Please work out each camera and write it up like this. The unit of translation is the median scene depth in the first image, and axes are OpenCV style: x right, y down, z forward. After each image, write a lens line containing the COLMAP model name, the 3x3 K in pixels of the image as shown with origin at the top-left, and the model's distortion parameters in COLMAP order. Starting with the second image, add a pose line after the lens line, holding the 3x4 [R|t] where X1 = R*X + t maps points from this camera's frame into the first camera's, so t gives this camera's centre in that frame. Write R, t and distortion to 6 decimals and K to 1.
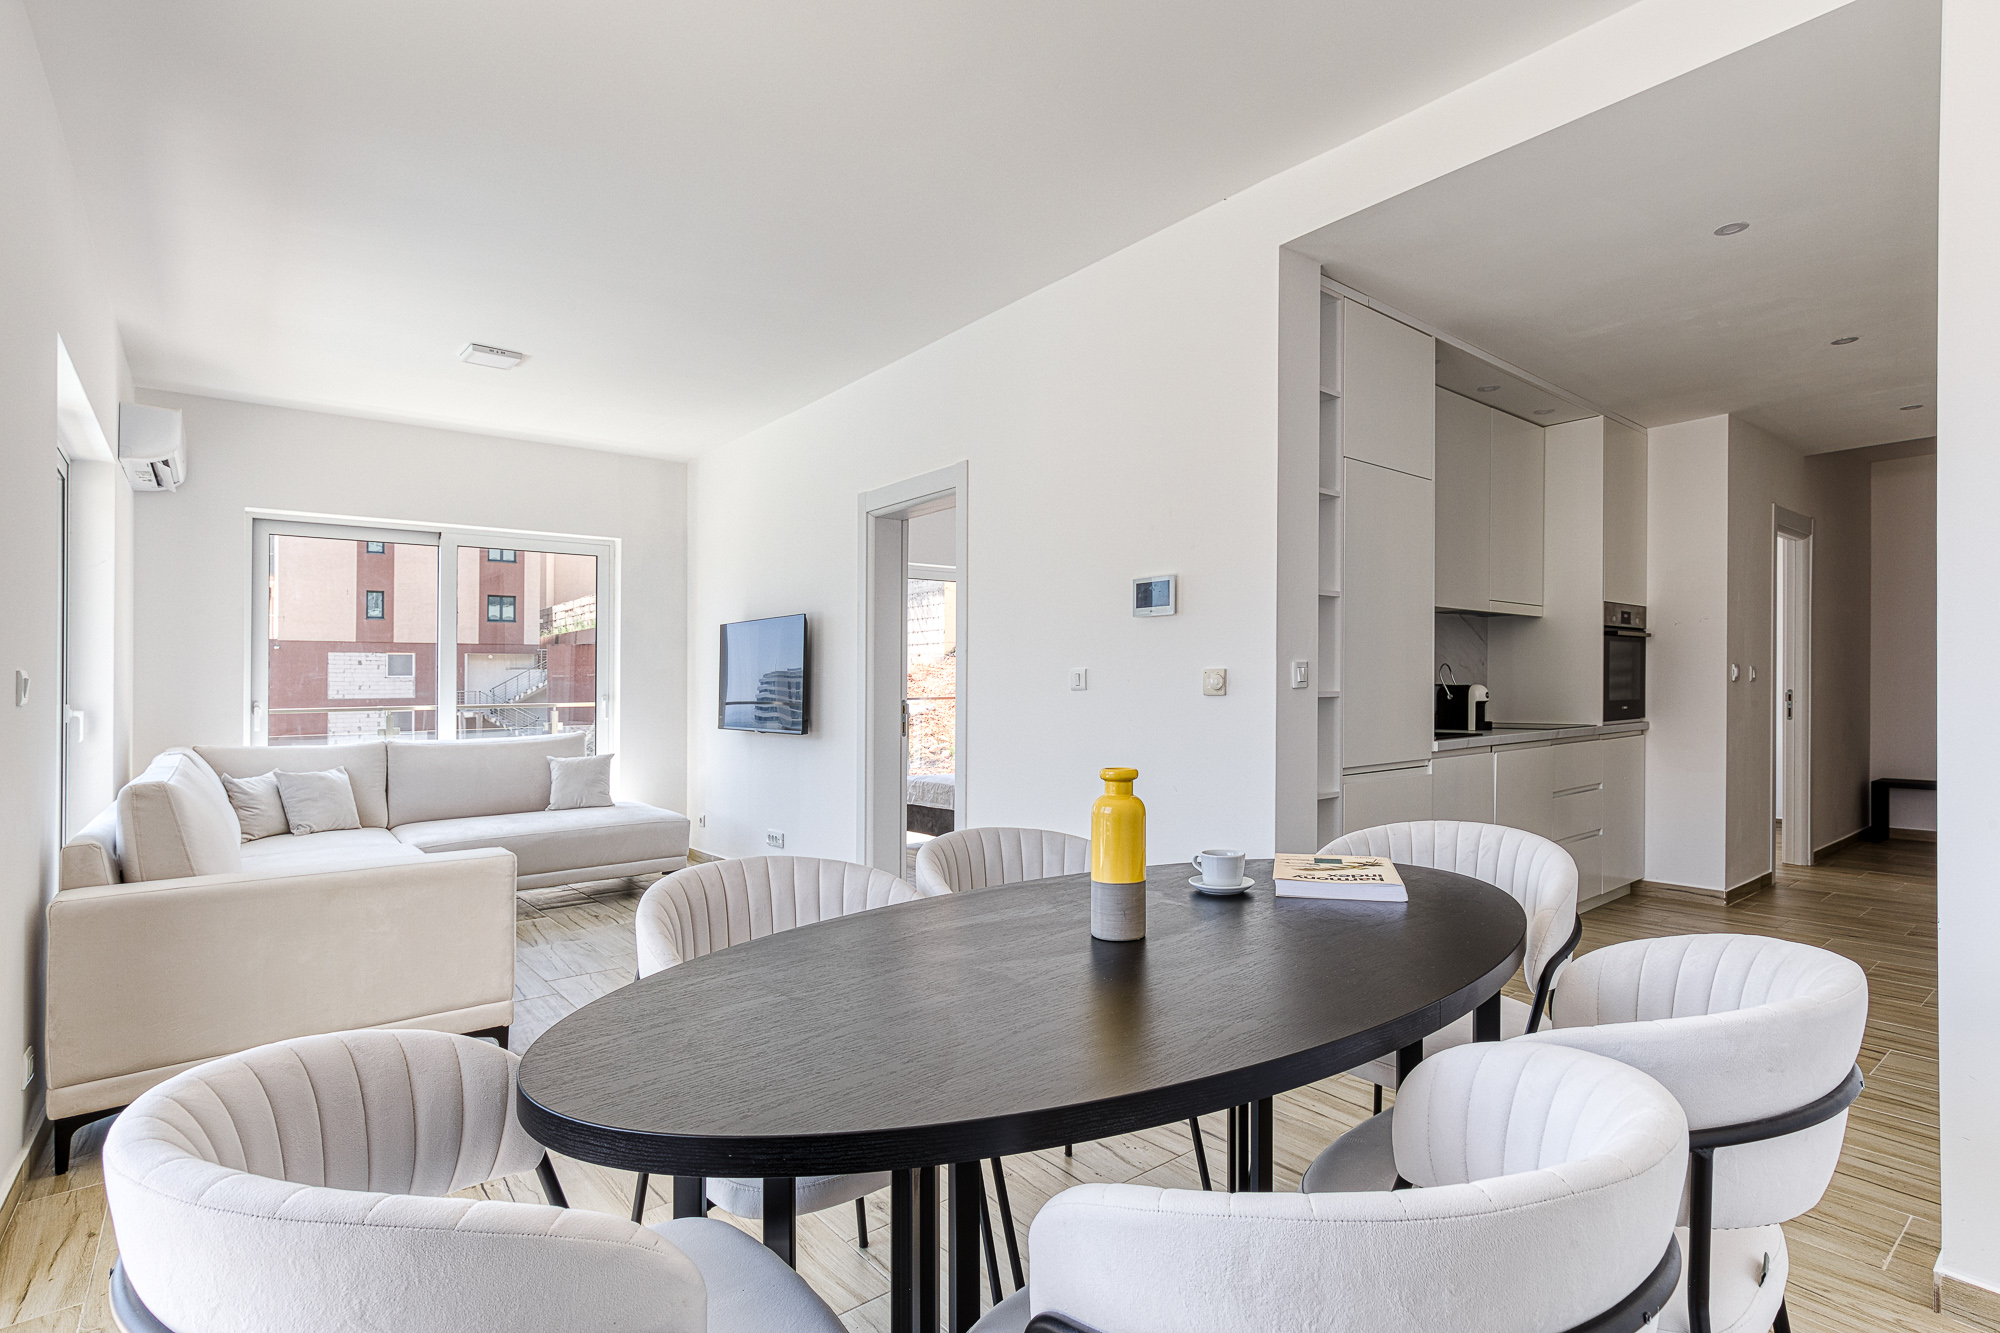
lens RADIAL K [[970.7, 0, 1009.0], [0, 970.7, 673.0], [0, 0, 1]] dist [-0.005924, 0.006238]
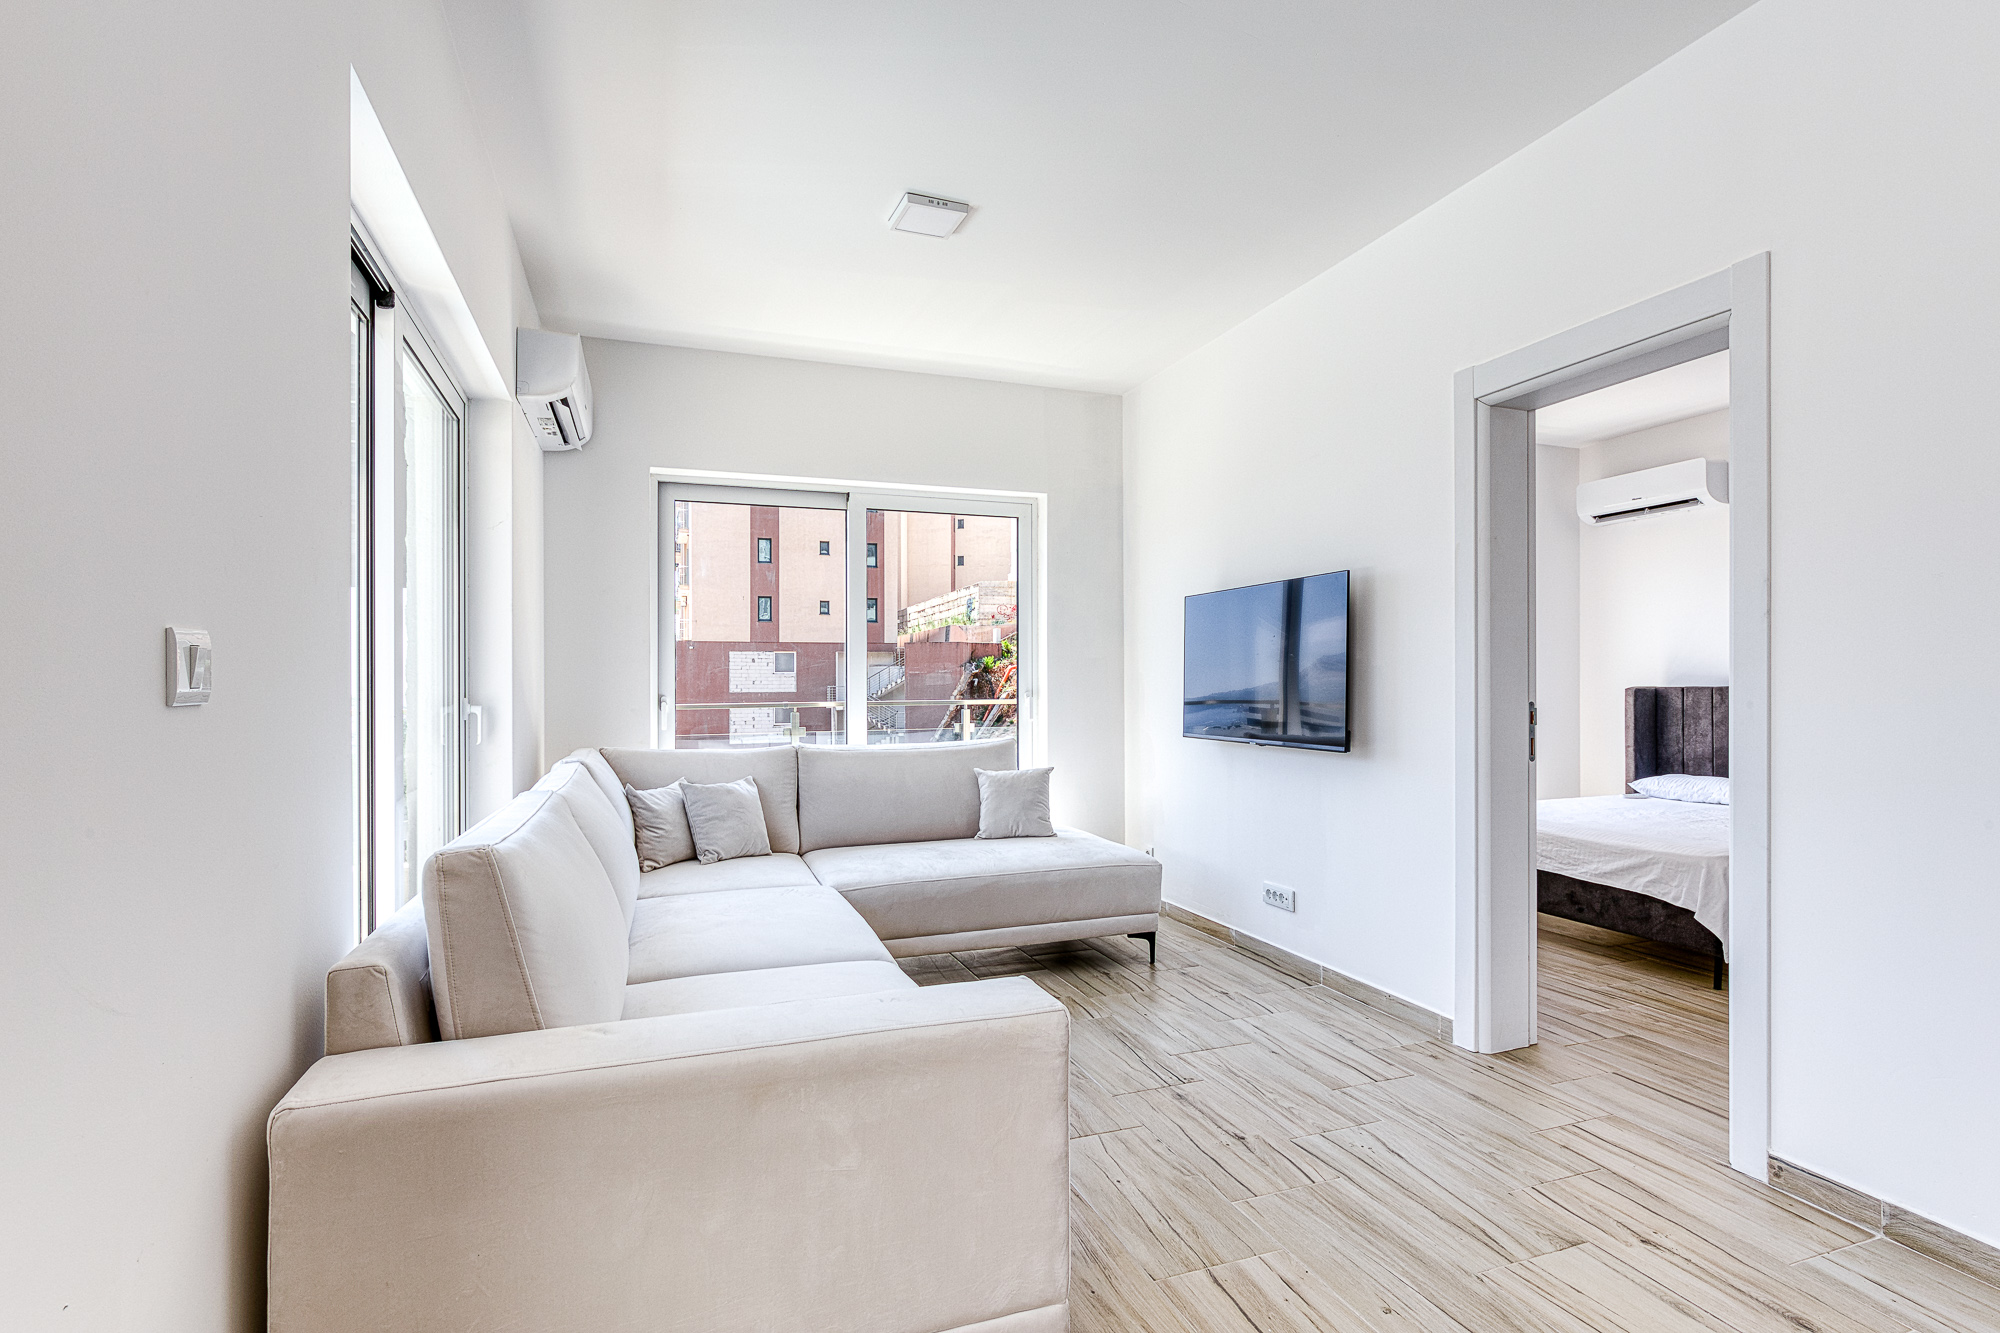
lens RADIAL K [[970.7, 0, 1010.8], [0, 970.7, 689.2], [0, 0, 1]] dist [-0.005924, 0.006238]
pose [[0.946198, 0.005426, -0.323543, -0.232902], [0.001010, 0.999805, 0.019723, 0.007873], [0.323587, -0.018989, 0.946008, 0.322122]]
